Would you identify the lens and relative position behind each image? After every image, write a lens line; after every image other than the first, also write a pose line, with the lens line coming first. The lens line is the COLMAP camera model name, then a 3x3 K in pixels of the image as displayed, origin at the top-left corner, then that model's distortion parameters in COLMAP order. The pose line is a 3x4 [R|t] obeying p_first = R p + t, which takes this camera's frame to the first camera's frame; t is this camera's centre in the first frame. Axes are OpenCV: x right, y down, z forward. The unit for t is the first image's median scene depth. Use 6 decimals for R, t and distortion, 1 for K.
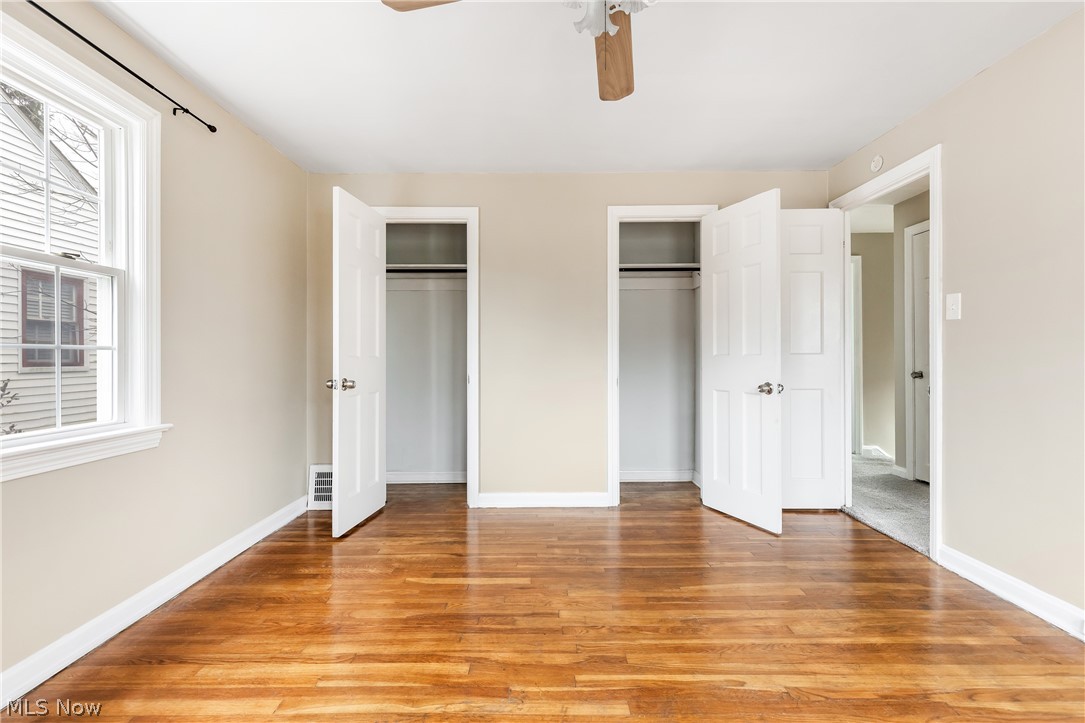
lens RADIAL K [[483.2, 0, 543.8], [0, 483.2, 359.2], [0, 0, 1]] dist [0.000485, 0.000119]
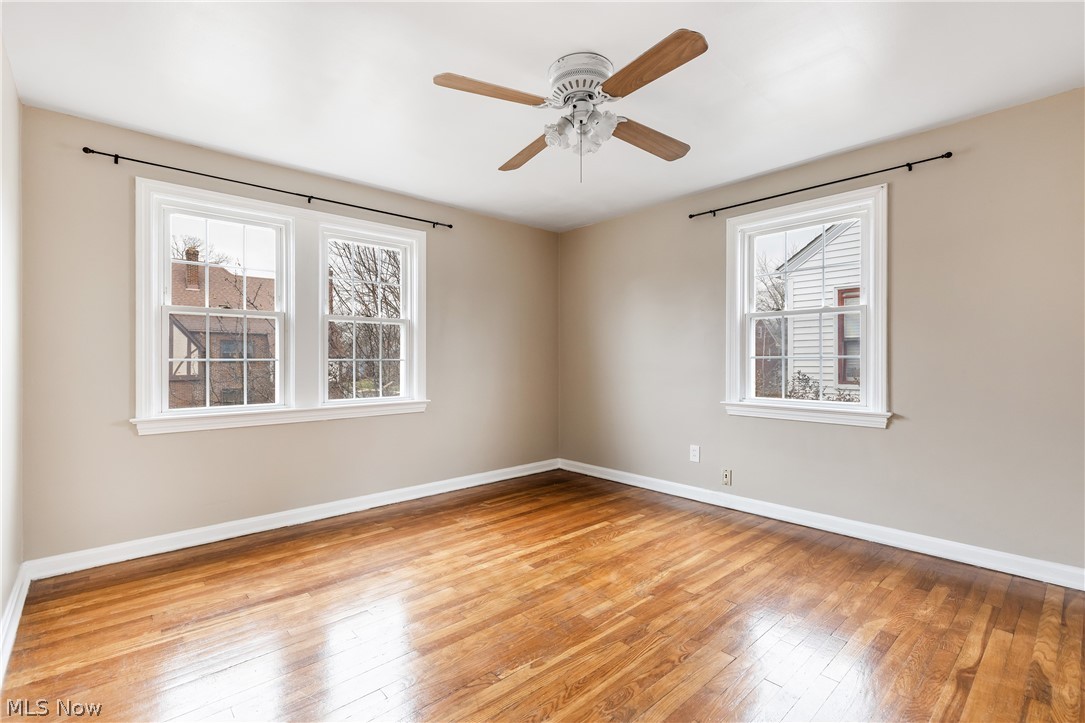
lens RADIAL K [[483.2, 0, 543.8], [0, 483.2, 359.2], [0, 0, 1]] dist [0.000485, 0.000119]
pose [[-0.735002, 0.002853, -0.678059, 1.067393], [0.002554, 0.999996, 0.001439, -0.023235], [0.678060, -0.000674, -0.735006, 1.718269]]
